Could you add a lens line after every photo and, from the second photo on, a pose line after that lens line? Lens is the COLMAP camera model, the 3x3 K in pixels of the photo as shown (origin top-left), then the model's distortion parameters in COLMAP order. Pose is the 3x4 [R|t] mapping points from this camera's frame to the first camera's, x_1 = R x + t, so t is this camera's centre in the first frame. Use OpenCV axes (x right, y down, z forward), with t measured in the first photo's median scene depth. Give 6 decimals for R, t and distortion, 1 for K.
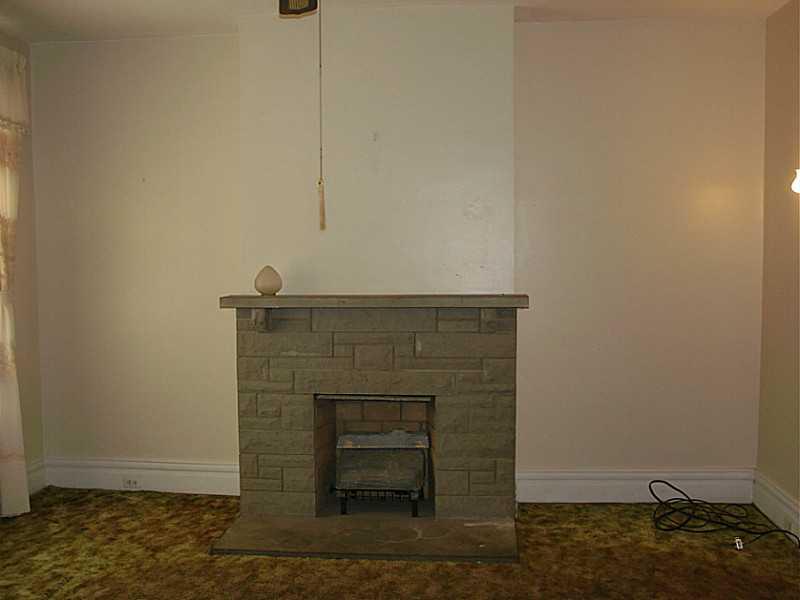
lens RADIAL K [[778.6, 0, 400.0], [0, 778.6, 300.0], [0, 0, 1]] dist [-0.164250, 0.147233]
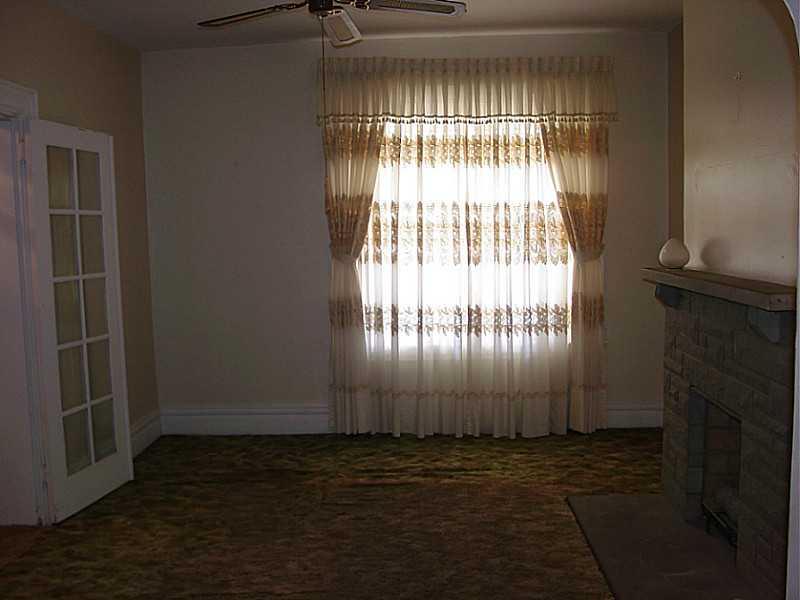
lens RADIAL K [[778.6, 0, 400.0], [0, 778.6, 300.0], [0, 0, 1]] dist [-0.164250, 0.147233]
pose [[0.090119, 0.104550, -0.990428, 0.730609], [-0.047521, 0.993793, 0.100582, -0.045084], [0.994797, 0.038002, 0.094528, 0.607820]]
